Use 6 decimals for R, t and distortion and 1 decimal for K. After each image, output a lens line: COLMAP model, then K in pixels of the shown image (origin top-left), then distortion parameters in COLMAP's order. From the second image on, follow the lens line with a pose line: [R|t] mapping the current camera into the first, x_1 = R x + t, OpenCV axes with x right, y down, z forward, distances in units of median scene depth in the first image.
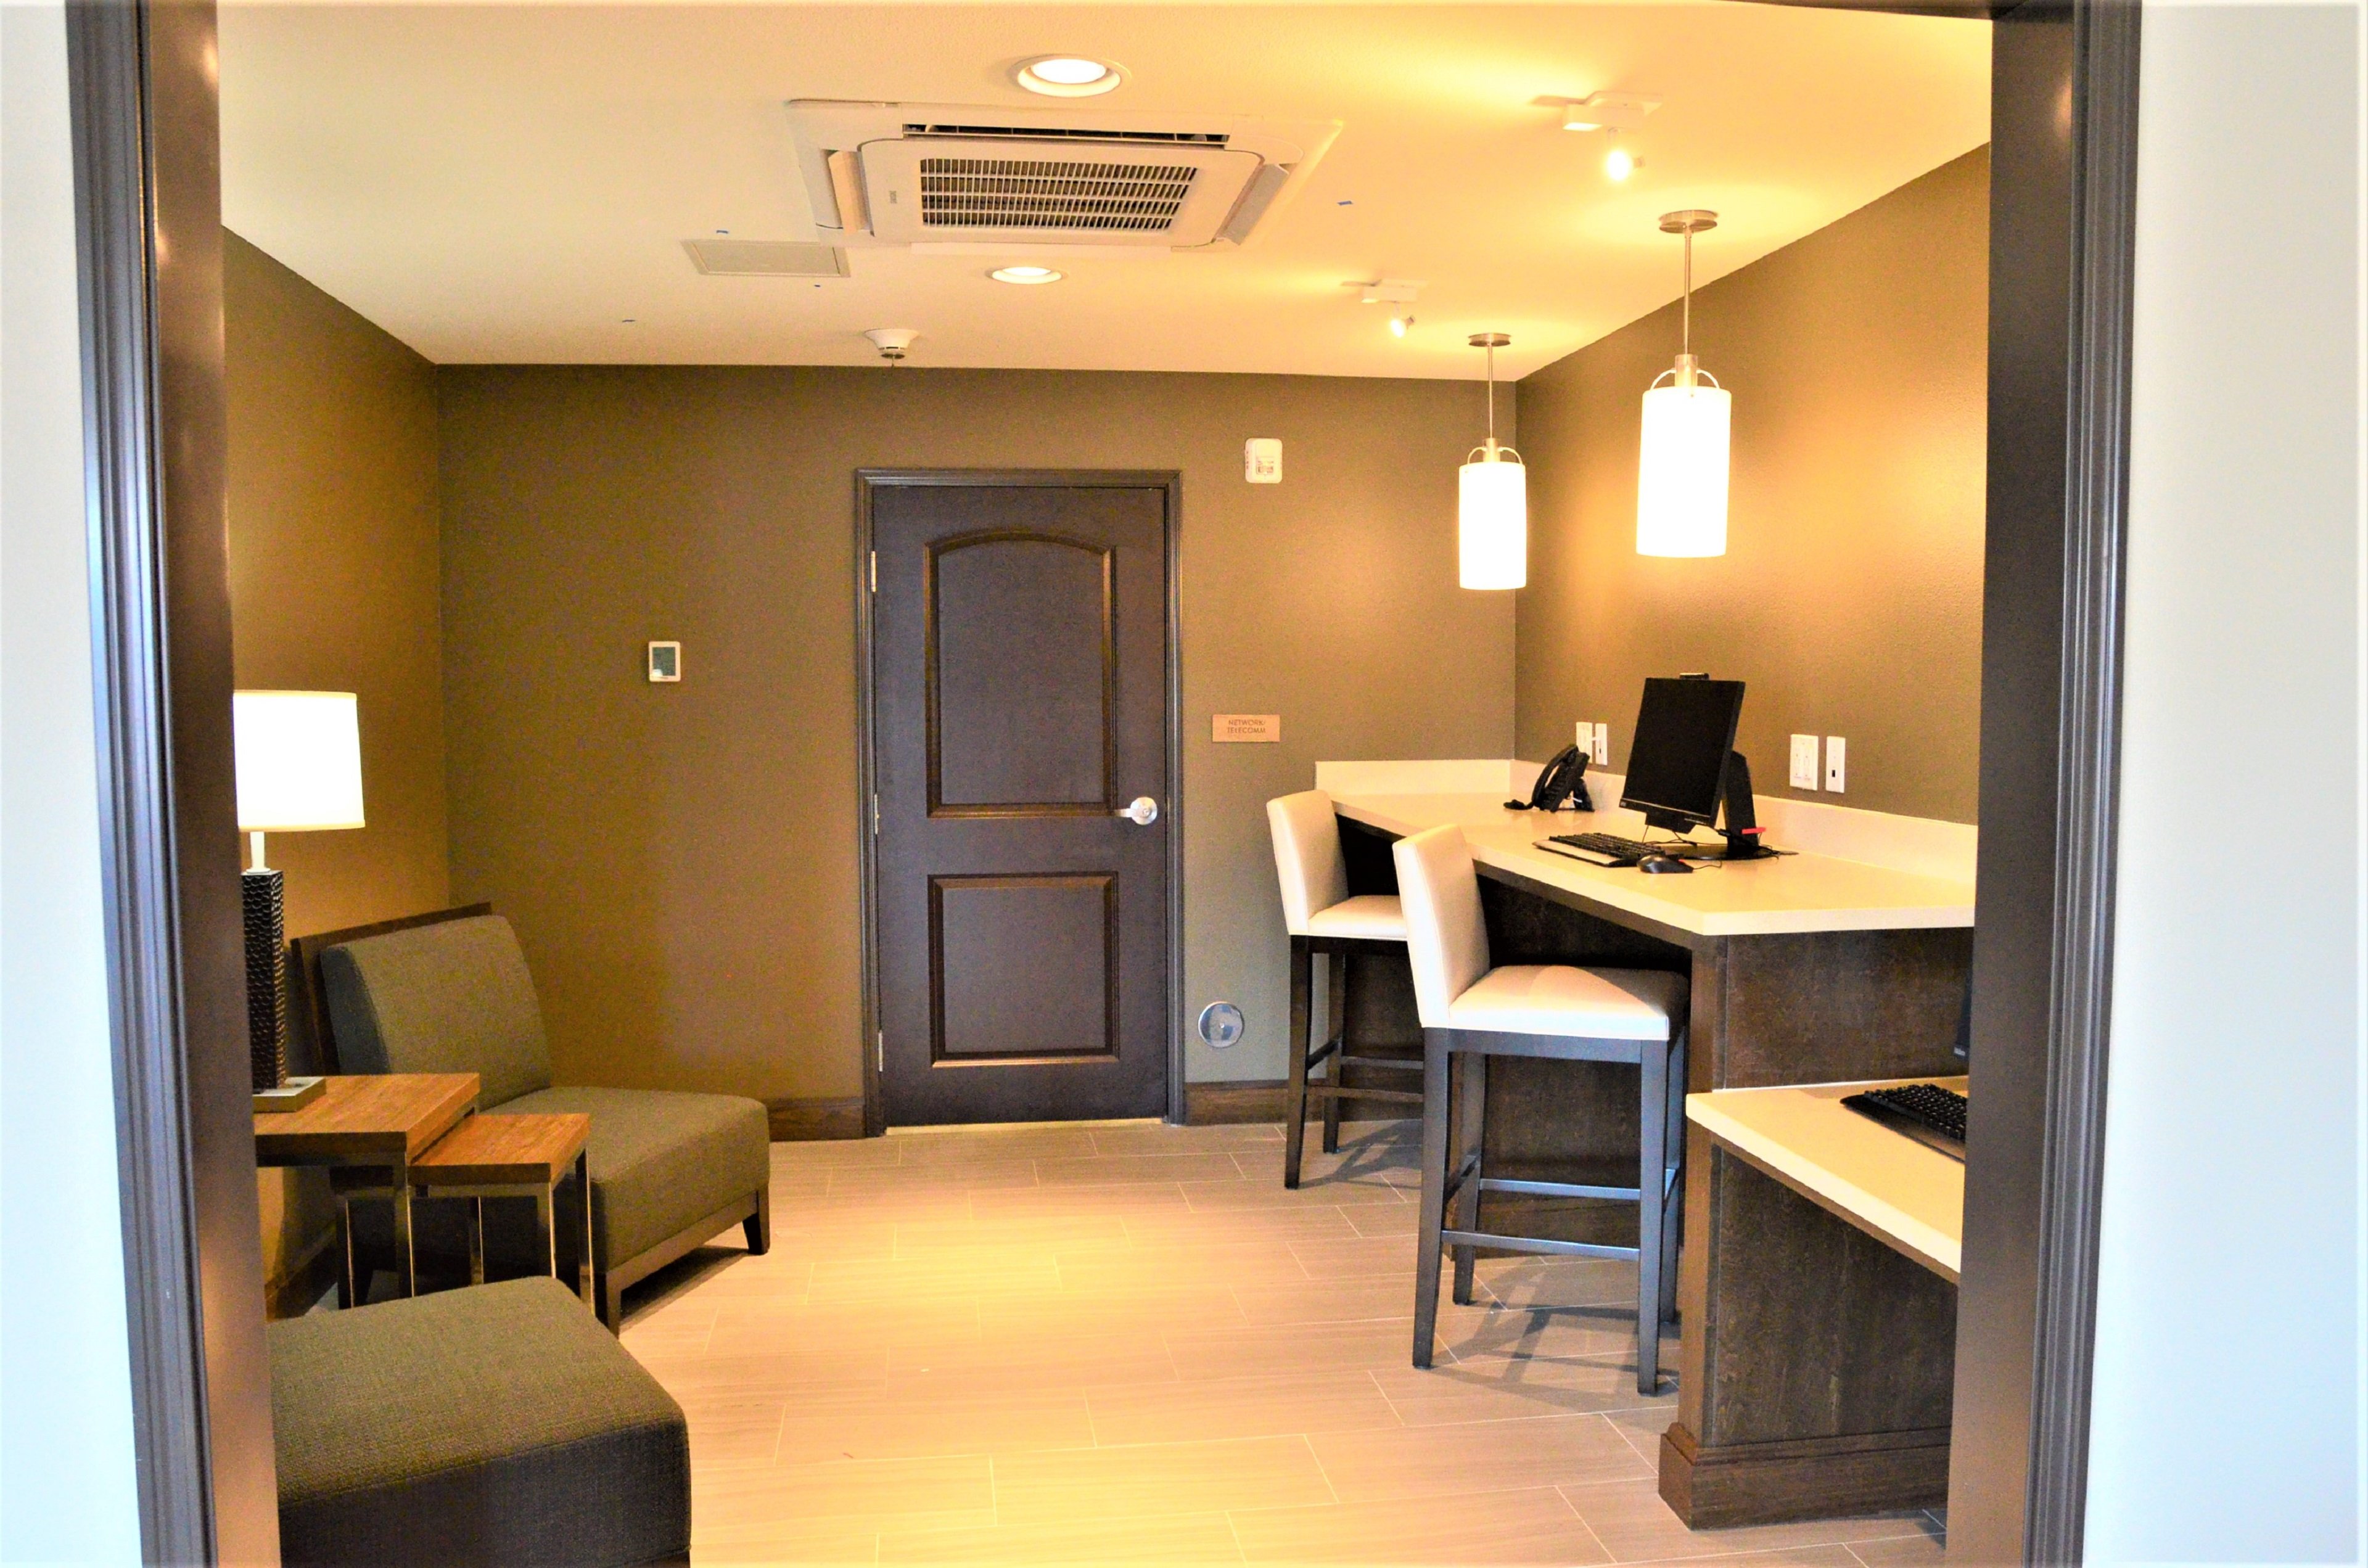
lens RADIAL K [[1764.7, 0, 1174.9], [0, 1764.7, 811.3], [0, 0, 1]] dist [-0.132372, 0.112865]
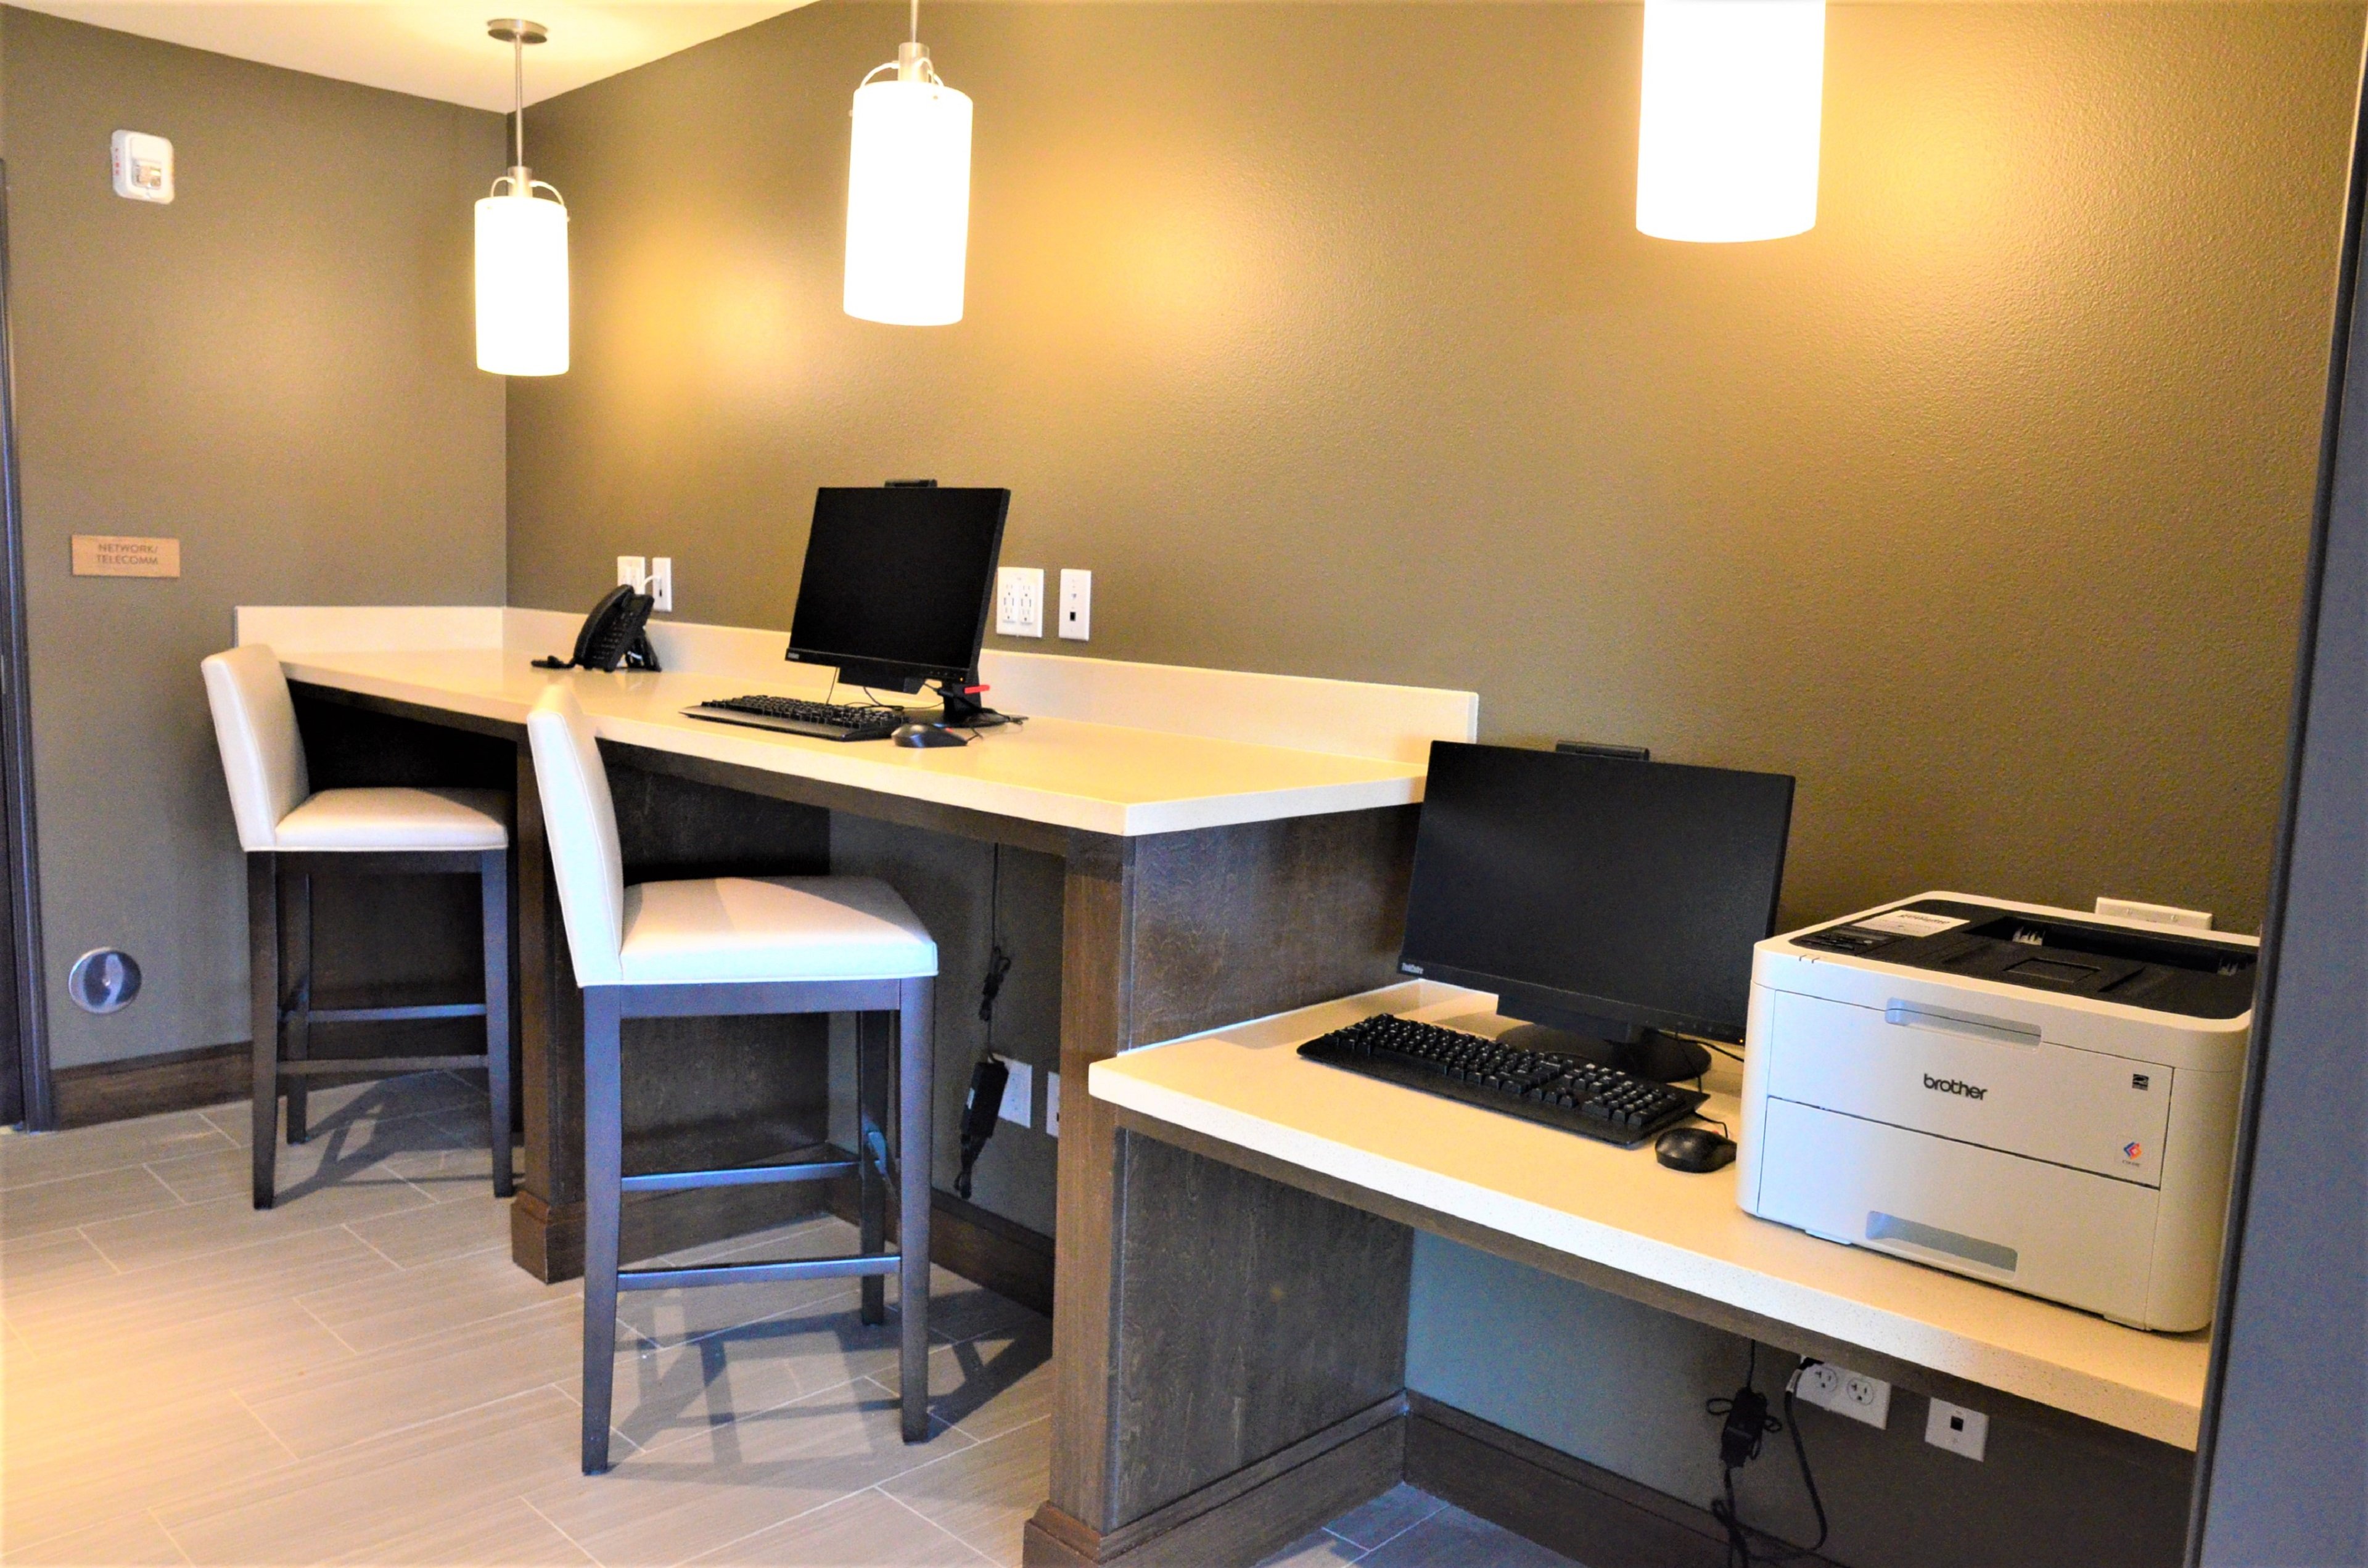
lens RADIAL K [[1764.7, 0, 1174.9], [0, 1764.7, 811.3], [0, 0, 1]] dist [-0.132372, 0.112865]
pose [[0.787764, -0.050759, 0.613882, -0.077473], [0.005020, 0.997095, 0.076003, 0.005997], [-0.615956, -0.056791, 0.785731, 0.314261]]
